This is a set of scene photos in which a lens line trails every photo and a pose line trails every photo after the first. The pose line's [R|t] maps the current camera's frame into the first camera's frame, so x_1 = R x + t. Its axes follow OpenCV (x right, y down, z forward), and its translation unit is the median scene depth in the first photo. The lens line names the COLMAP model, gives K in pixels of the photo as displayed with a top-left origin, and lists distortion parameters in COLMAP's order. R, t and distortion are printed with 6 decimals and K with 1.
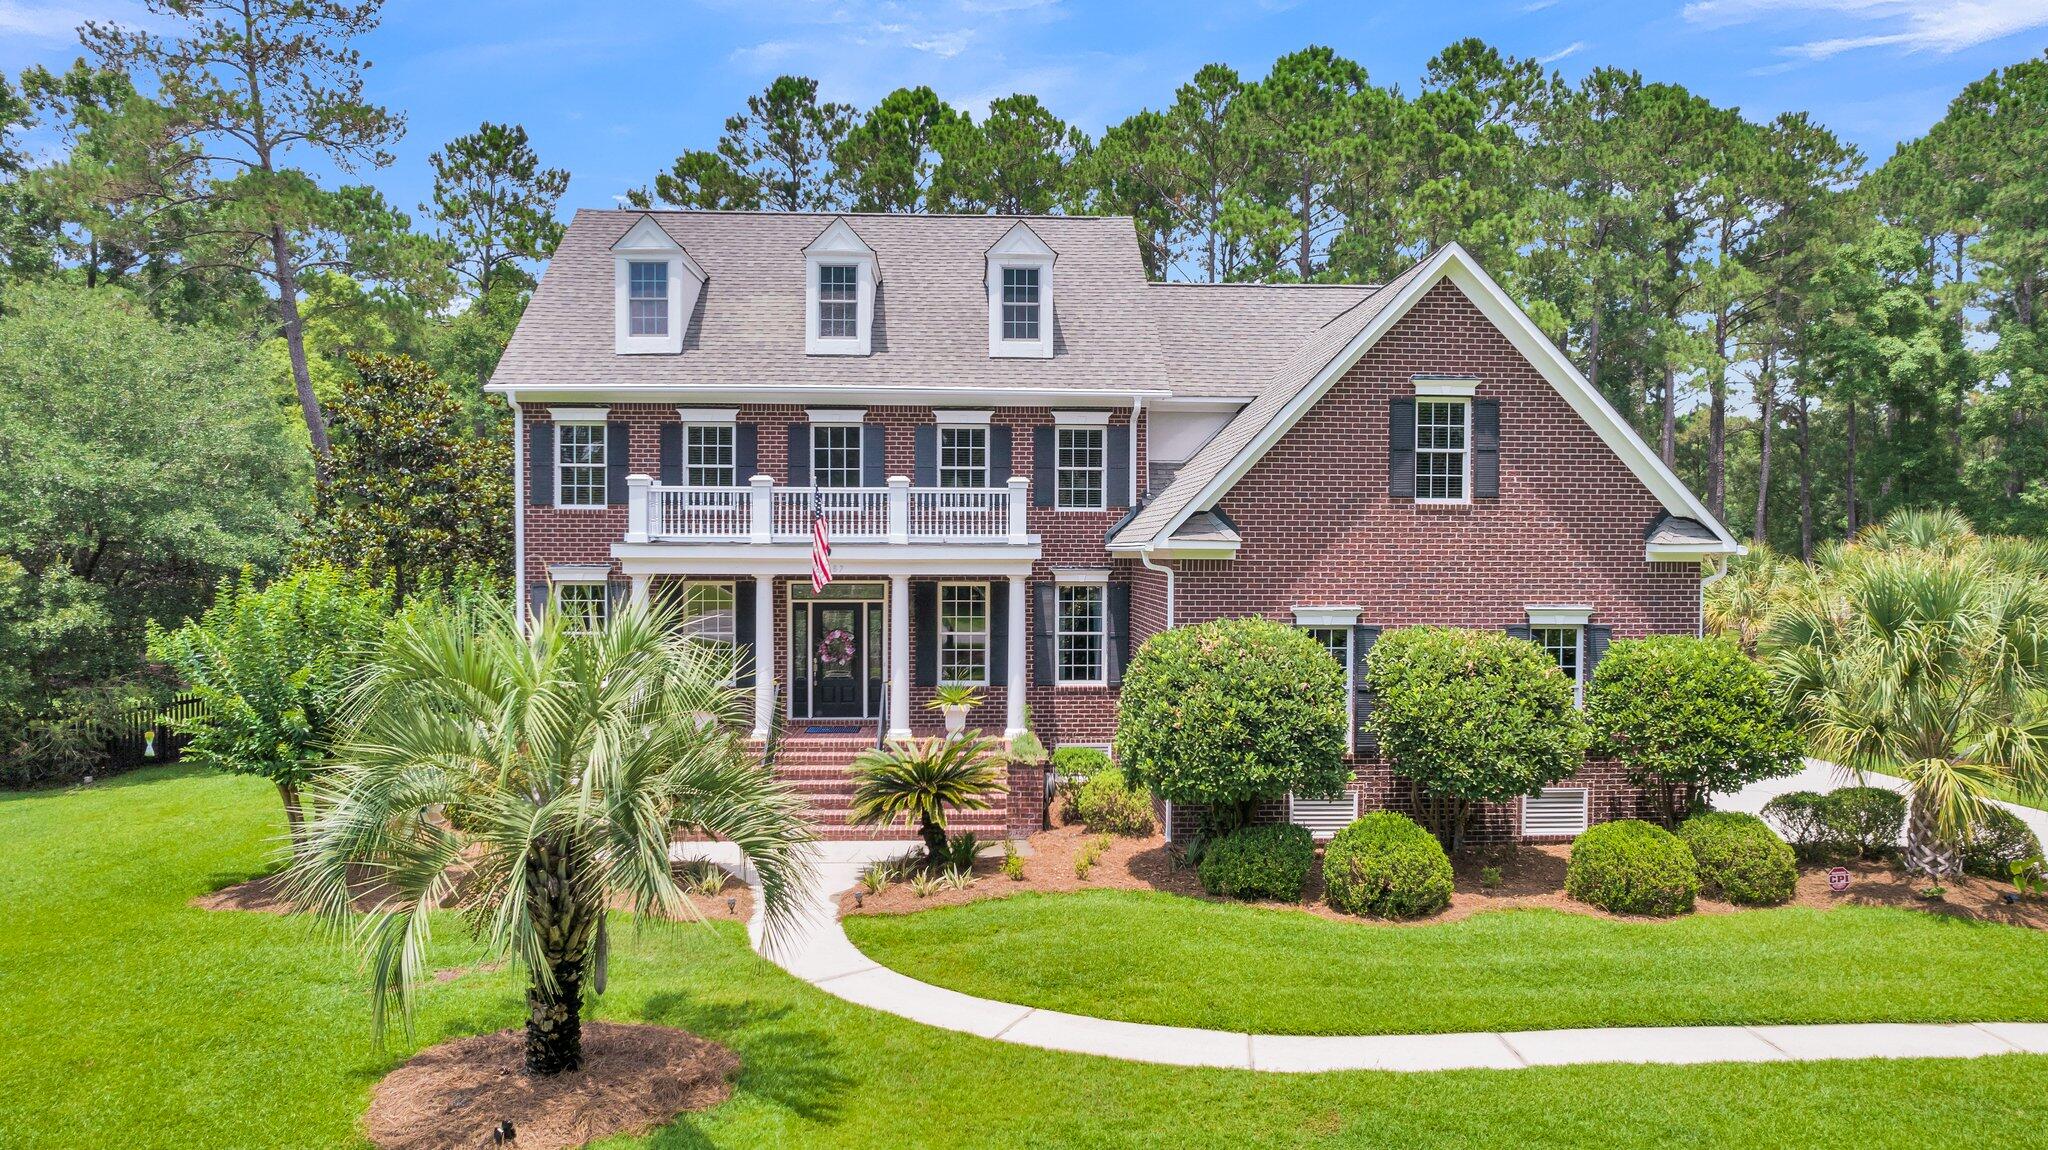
lens RADIAL K [[1315.6, 0, 1024.0], [0, 1315.6, 575.0], [0, 0, 1]] dist [-0.084348, 0.000142]
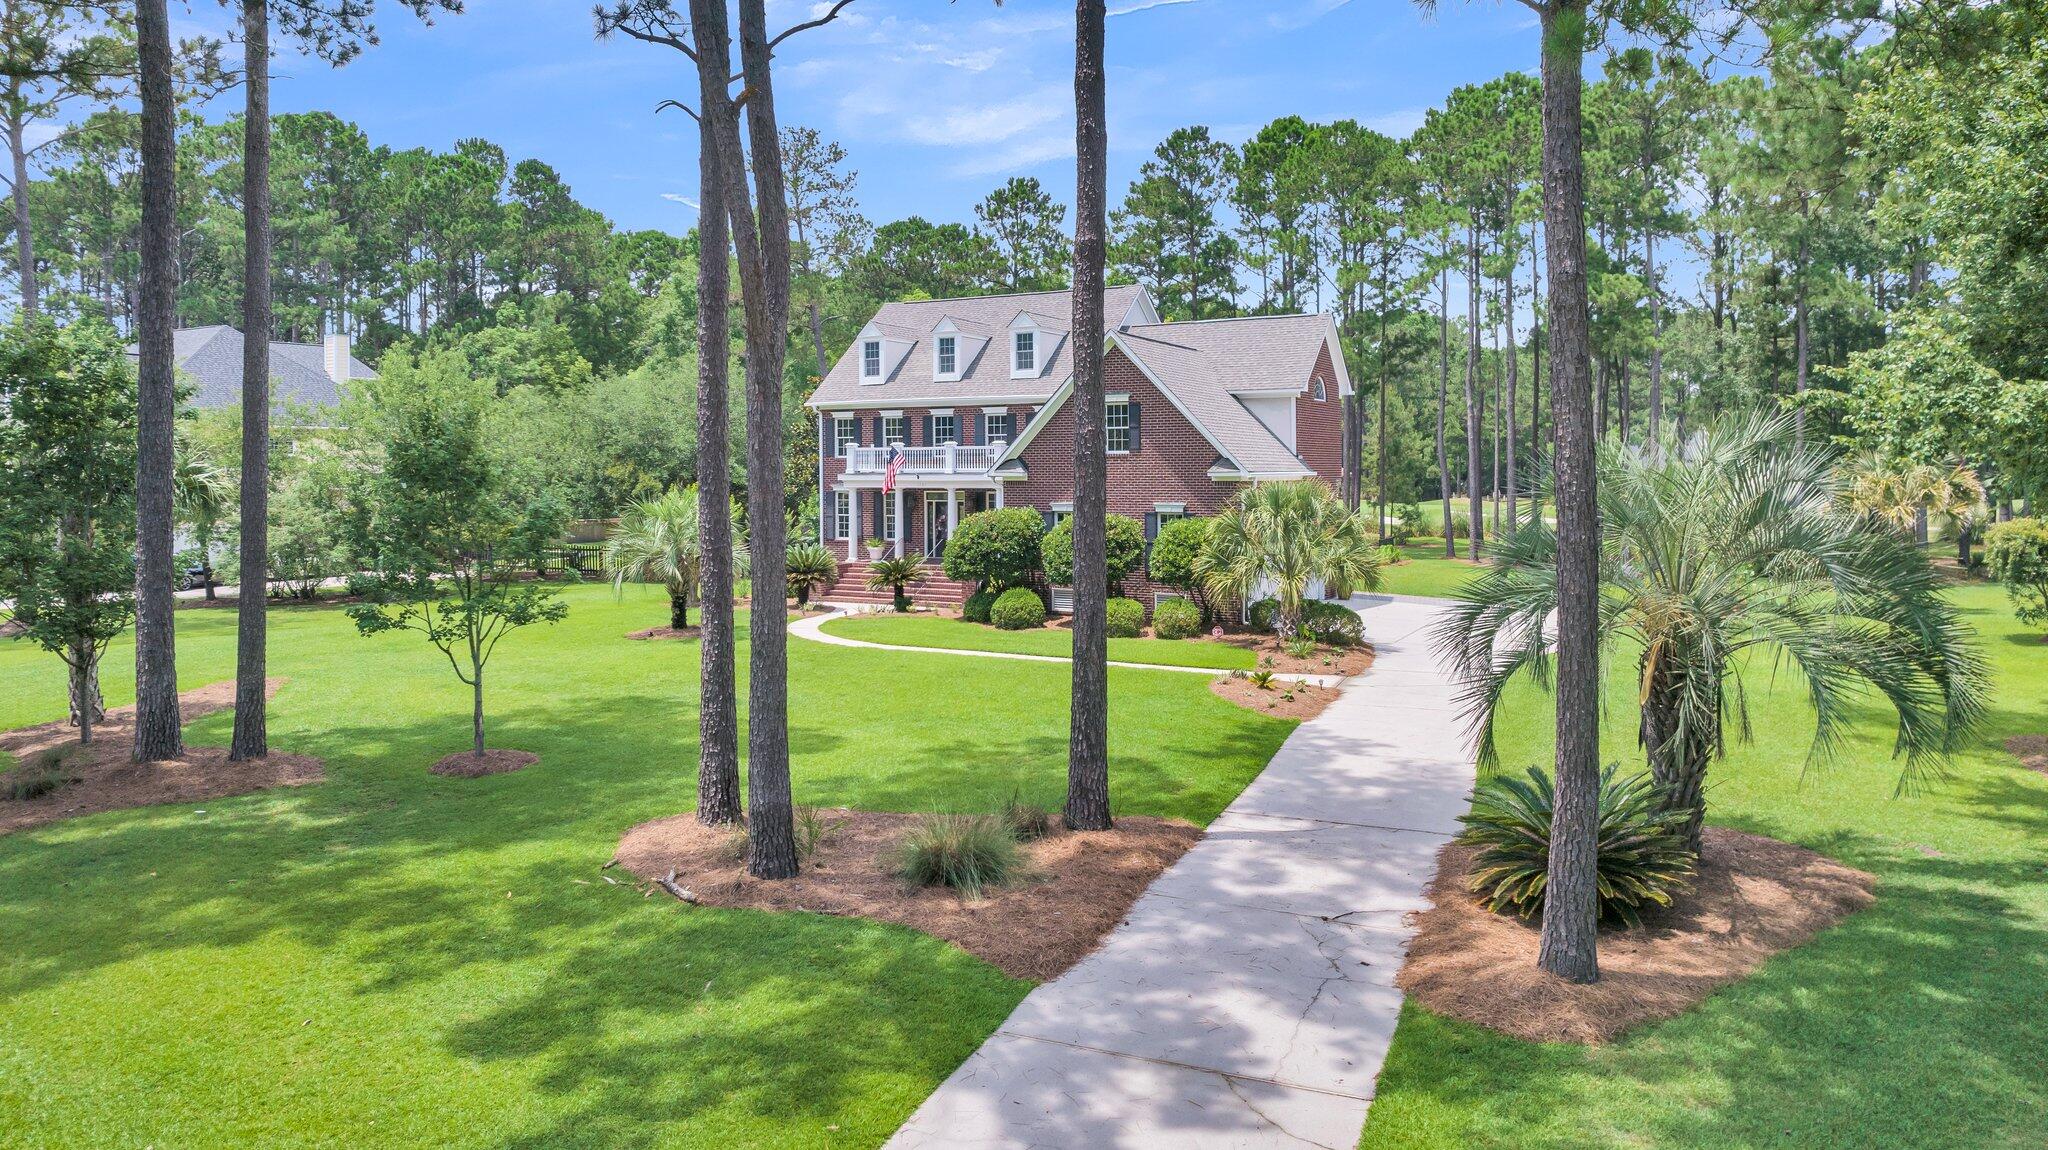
lens RADIAL K [[1315.6, 0, 1024.0], [0, 1315.6, 575.0], [0, 0, 1]] dist [-0.084348, 0.000142]
pose [[0.839711, 0.039264, -0.541611, 1.122158], [-0.004055, 0.997808, 0.066049, 0.000040], [0.543018, -0.053265, 0.838030, -0.707895]]
